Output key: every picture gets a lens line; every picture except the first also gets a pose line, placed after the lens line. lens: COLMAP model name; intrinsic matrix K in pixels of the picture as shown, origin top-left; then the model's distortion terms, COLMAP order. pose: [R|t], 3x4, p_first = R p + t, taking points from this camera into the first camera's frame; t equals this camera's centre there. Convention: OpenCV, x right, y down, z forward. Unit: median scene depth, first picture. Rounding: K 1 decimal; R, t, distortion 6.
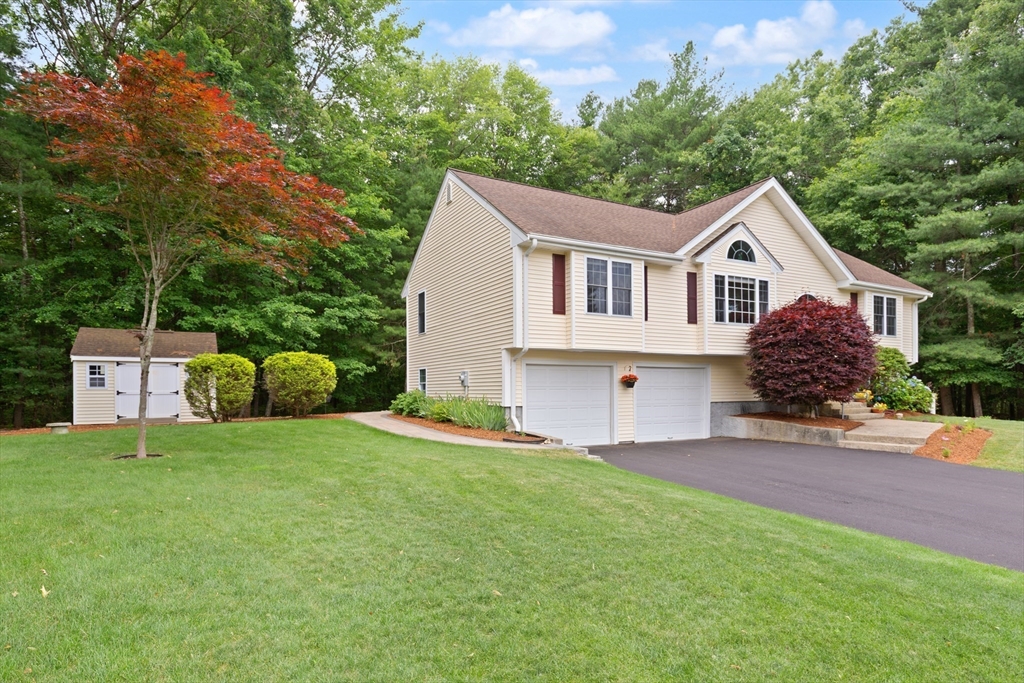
lens RADIAL K [[579.2, 0, 472.2], [0, 579.2, 362.8], [0, 0, 1]] dist [0.001238, 0.000184]
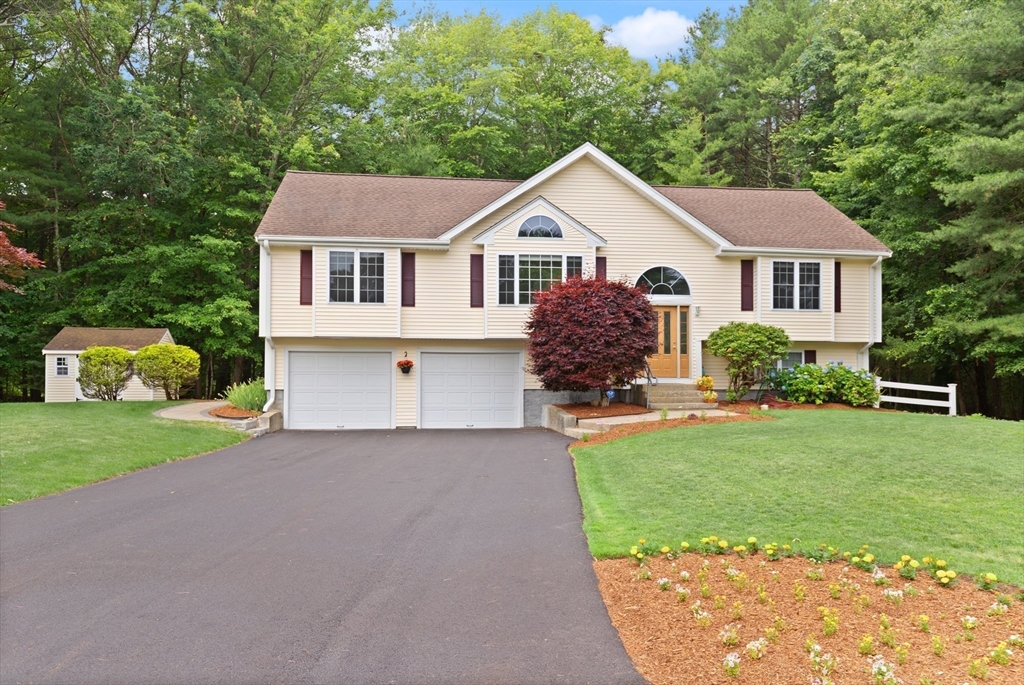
lens RADIAL K [[765.9, 0, 512.0], [0, 765.9, 342.5], [0, 0, 1]] dist [0.001875, -0.001772]
pose [[0.923282, -0.019107, -0.383648, 0.913928], [0.011359, 0.999683, -0.022451, 0.020807], [0.383955, 0.016371, 0.923207, -0.158363]]
